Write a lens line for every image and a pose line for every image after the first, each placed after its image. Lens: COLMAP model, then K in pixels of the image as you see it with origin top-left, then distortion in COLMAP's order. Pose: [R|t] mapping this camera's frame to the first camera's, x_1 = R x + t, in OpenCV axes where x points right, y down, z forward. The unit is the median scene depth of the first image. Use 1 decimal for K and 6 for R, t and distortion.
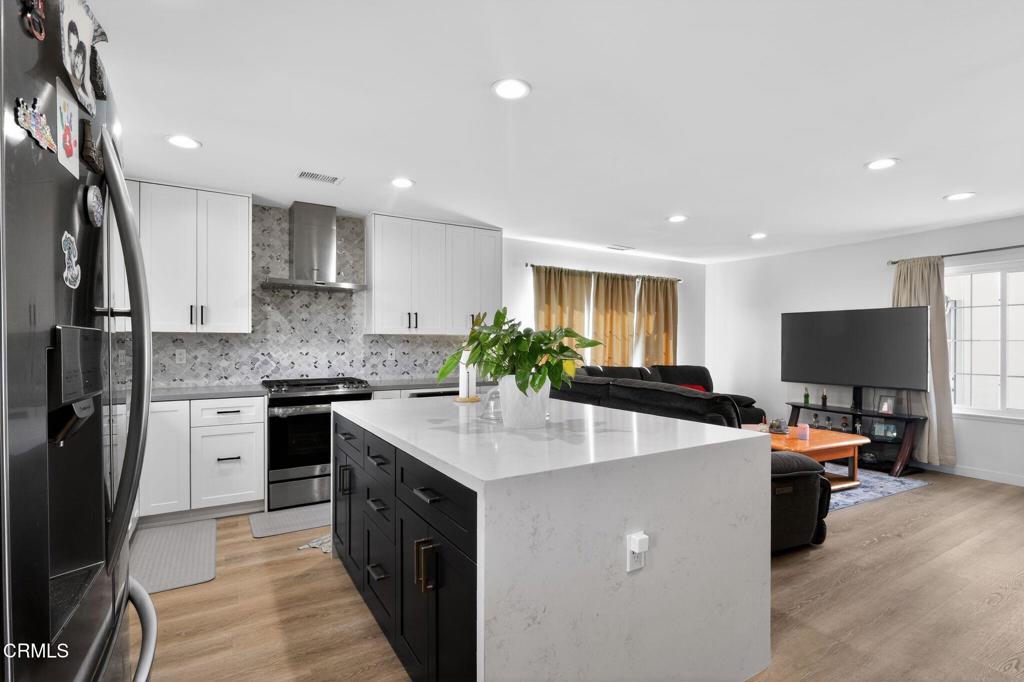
lens RADIAL K [[492.9, 0, 505.9], [0, 492.9, 362.1], [0, 0, 1]] dist [-0.001212, -0.000431]
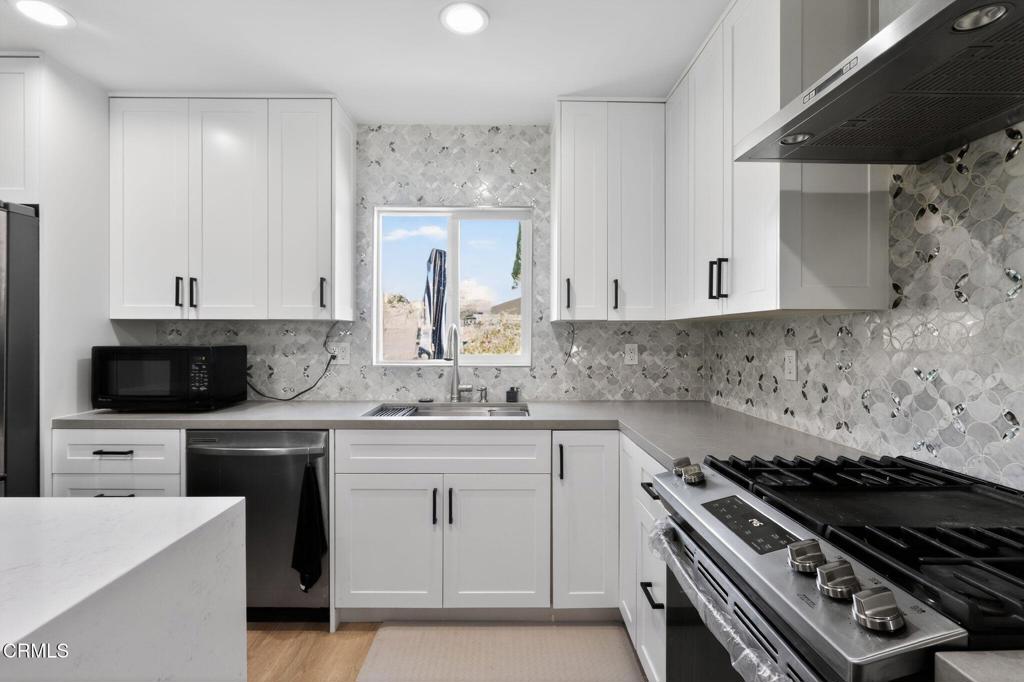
lens RADIAL K [[487.2, 0, 509.0], [0, 487.2, 339.4], [0, 0, 1]] dist [0.000110, 0.001187]
pose [[-0.506918, 0.000564, -0.861994, -0.088728], [-0.035231, 0.999151, 0.021373, -0.033118], [0.861274, 0.041204, -0.506467, 0.882202]]
